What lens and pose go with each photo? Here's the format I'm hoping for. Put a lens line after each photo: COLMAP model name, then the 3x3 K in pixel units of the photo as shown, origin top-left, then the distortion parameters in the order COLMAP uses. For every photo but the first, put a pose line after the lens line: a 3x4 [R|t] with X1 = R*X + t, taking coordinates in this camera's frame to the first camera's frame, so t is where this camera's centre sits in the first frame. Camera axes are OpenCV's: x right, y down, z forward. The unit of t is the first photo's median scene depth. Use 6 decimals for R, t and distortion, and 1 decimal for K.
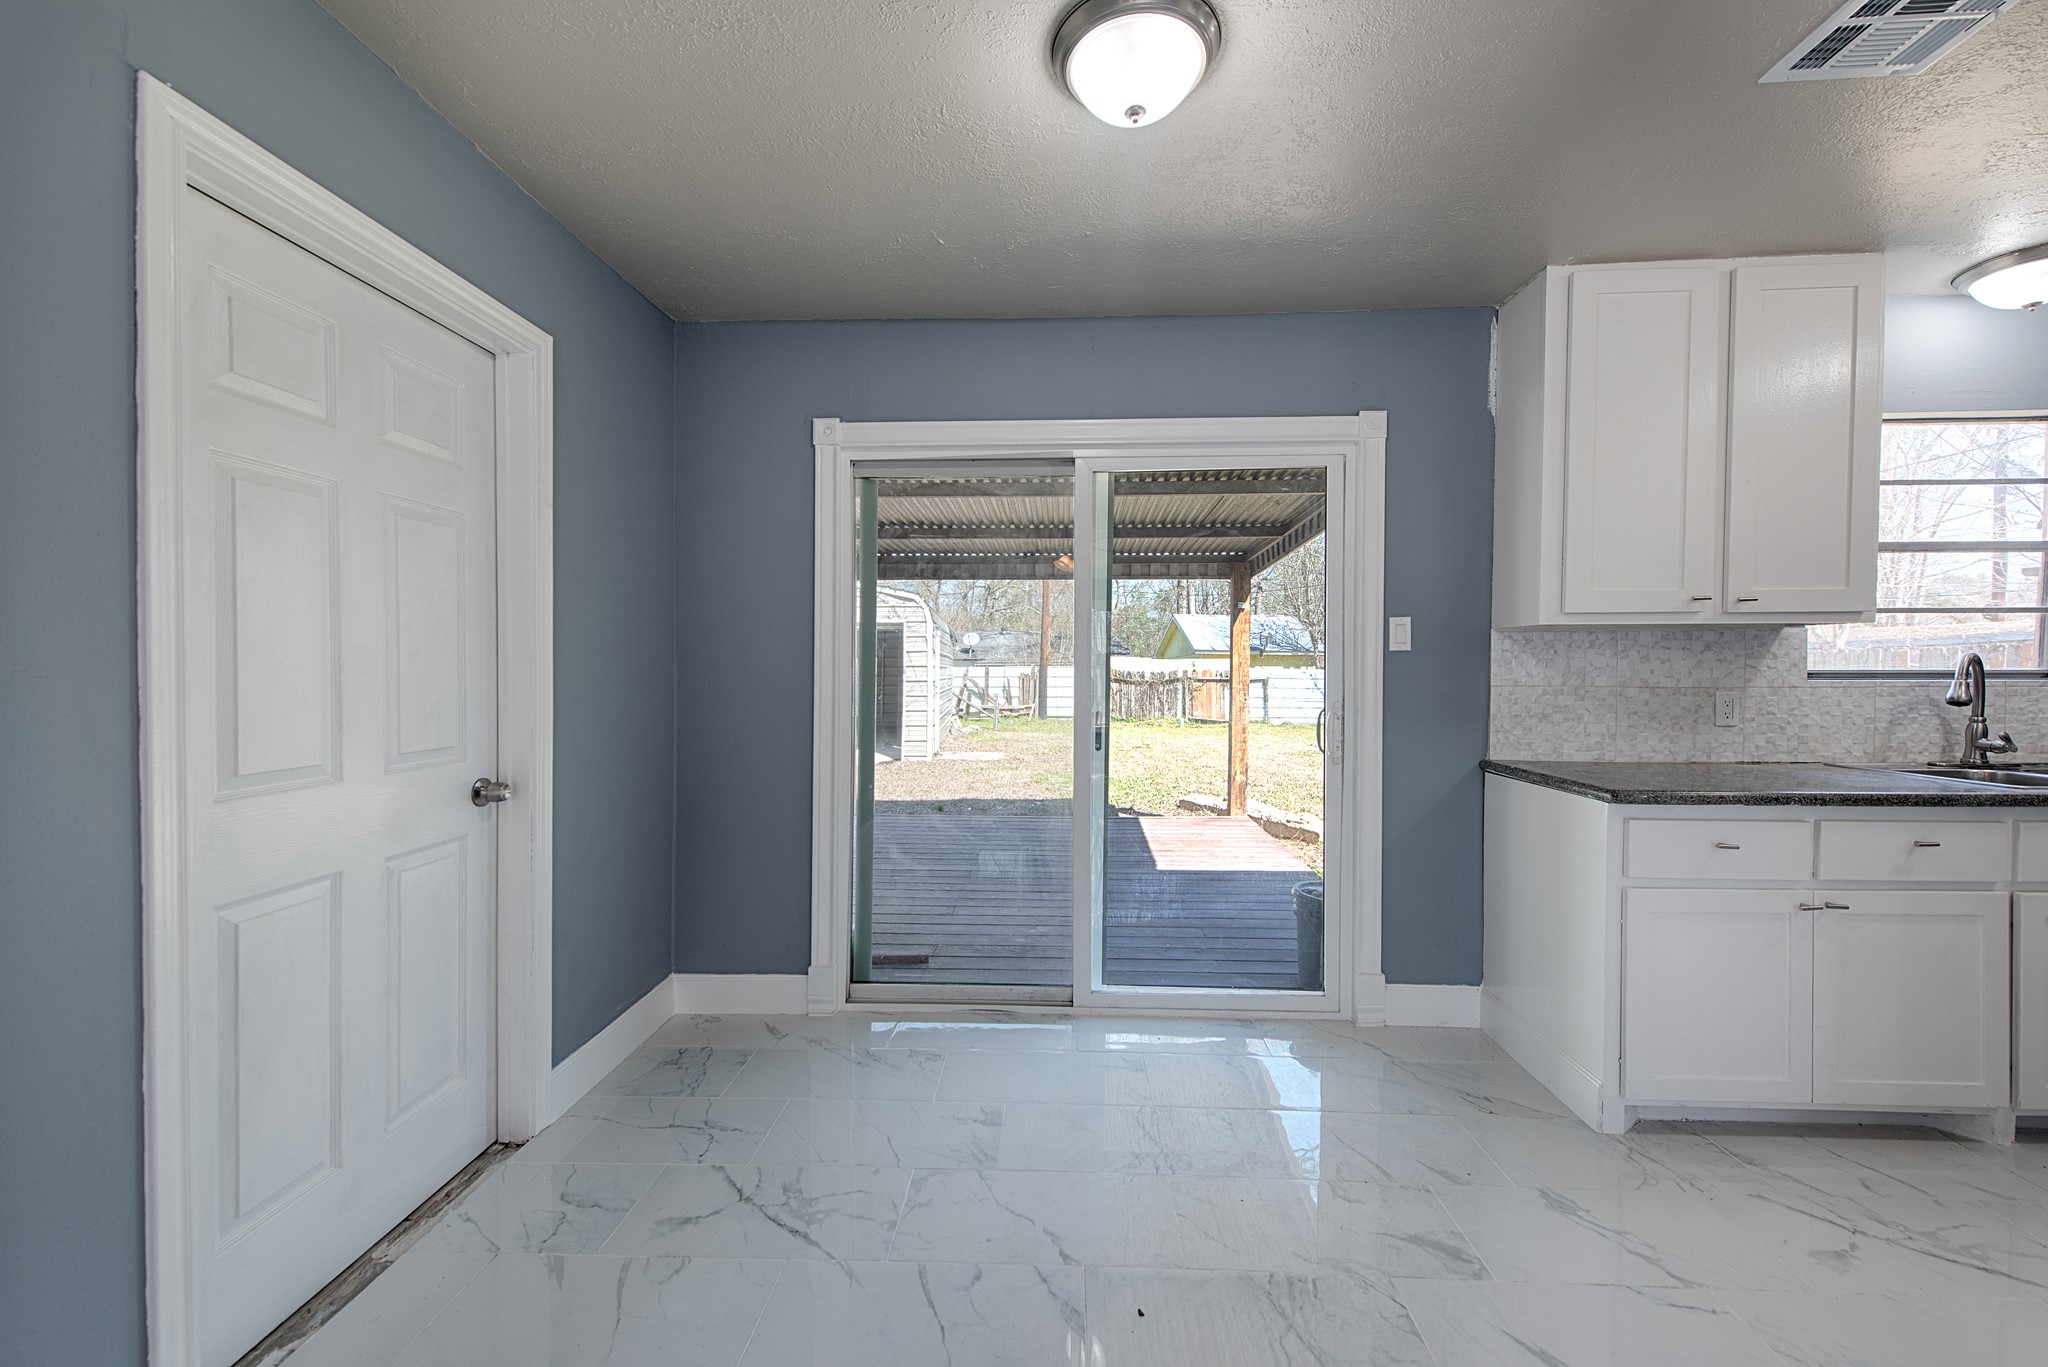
lens RADIAL K [[817.8, 0, 1009.7], [0, 817.8, 681.7], [0, 0, 1]] dist [0.004943, -0.000159]
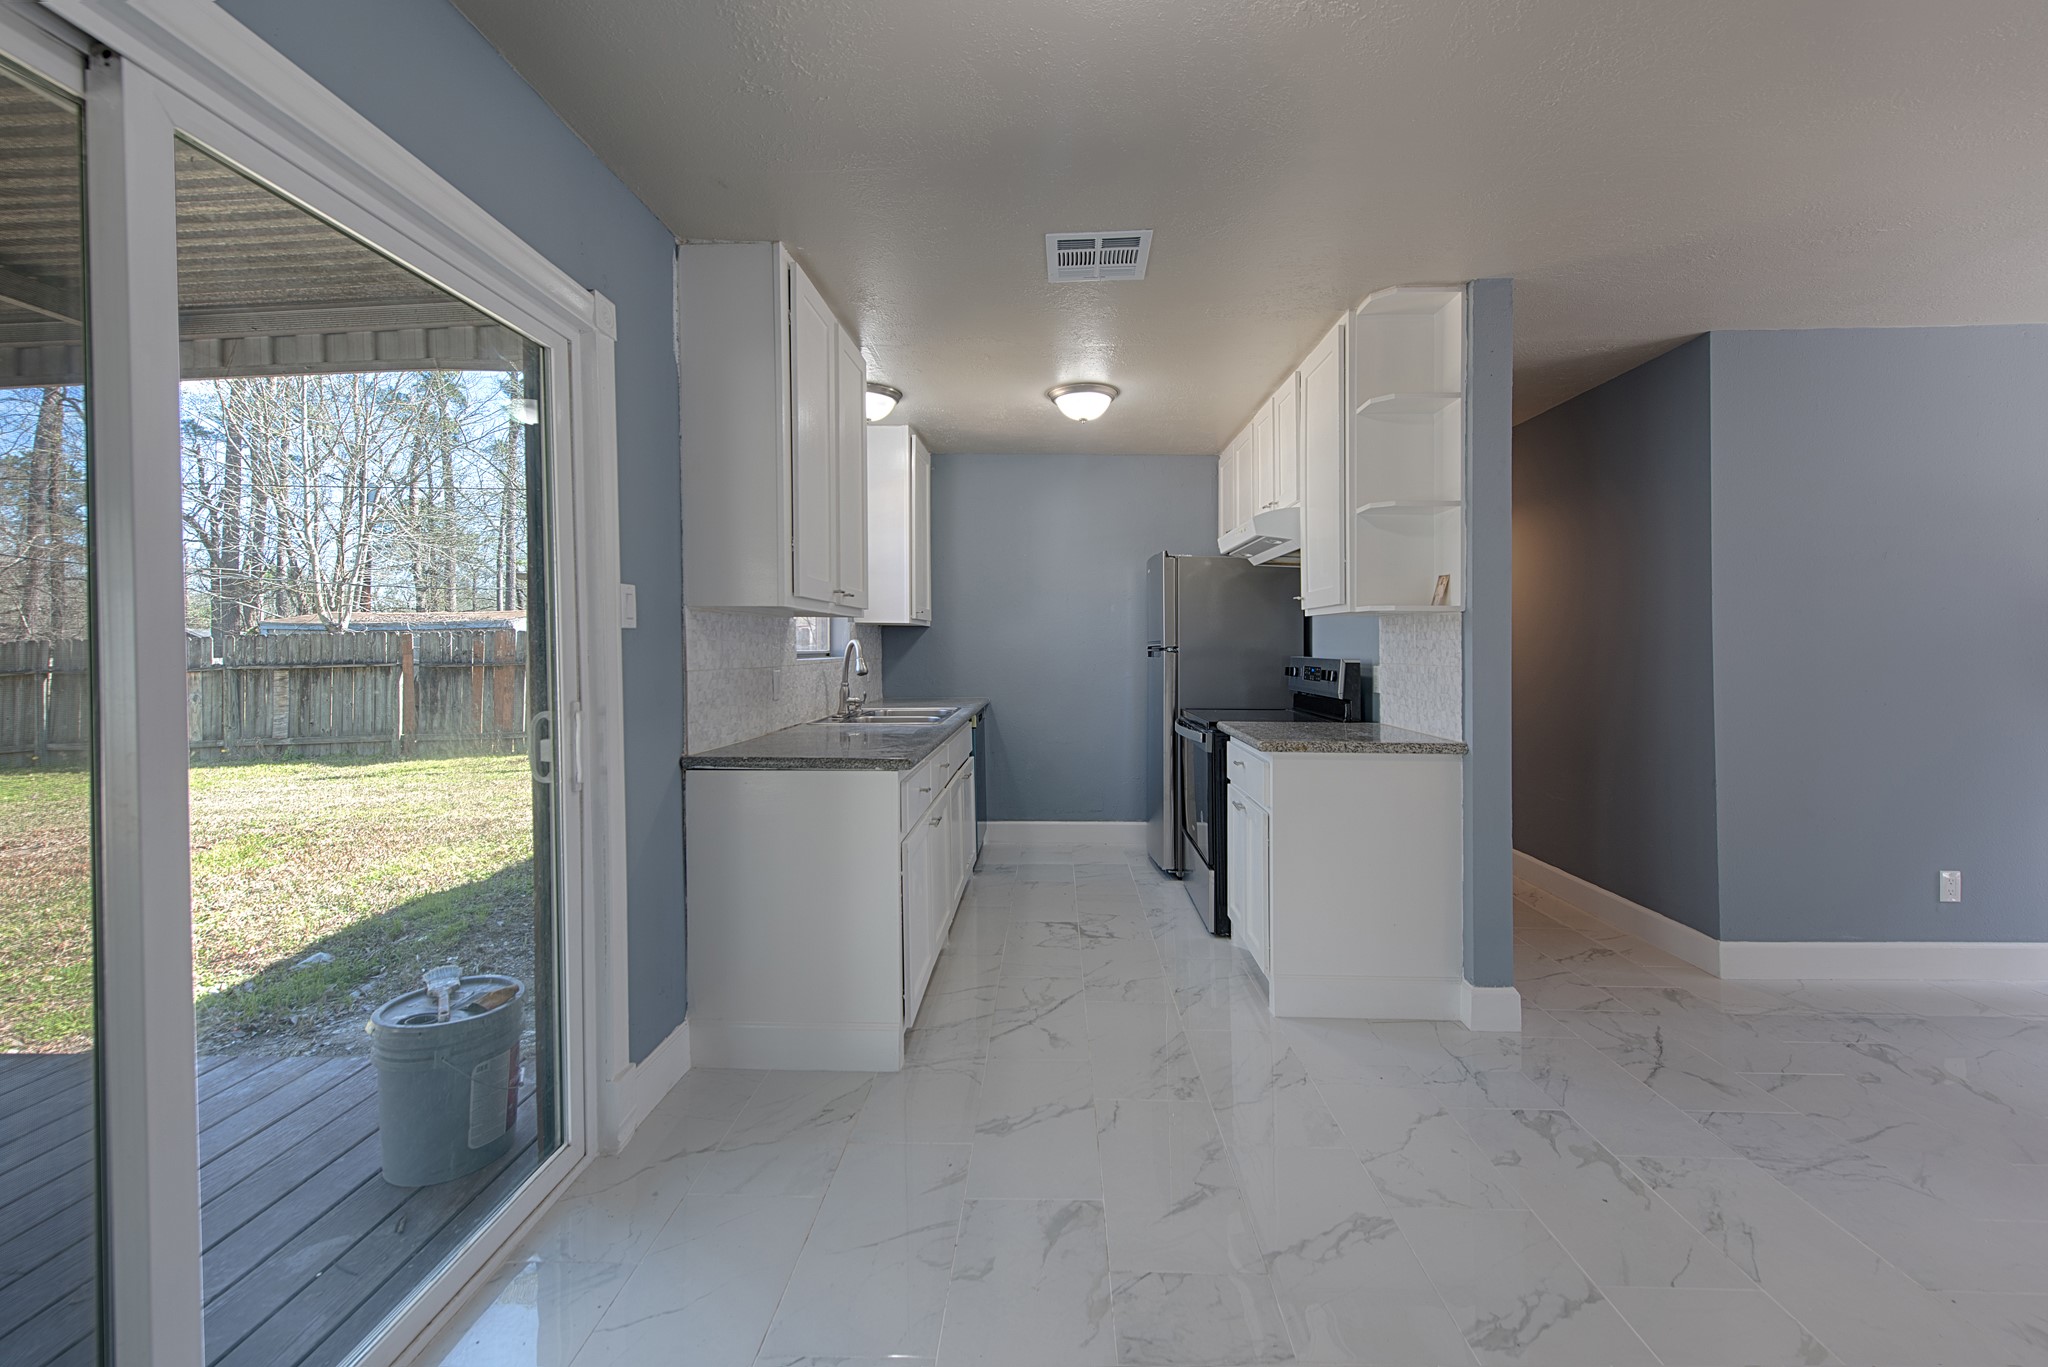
lens RADIAL K [[817.8, 0, 1030.6], [0, 817.8, 656.5], [0, 0, 1]] dist [0.004943, -0.000159]
pose [[-0.024326, -0.009728, 0.999657, -0.312173], [0.017282, 0.999799, 0.010150, -0.013883], [-0.999555, 0.017523, -0.024153, 0.678777]]
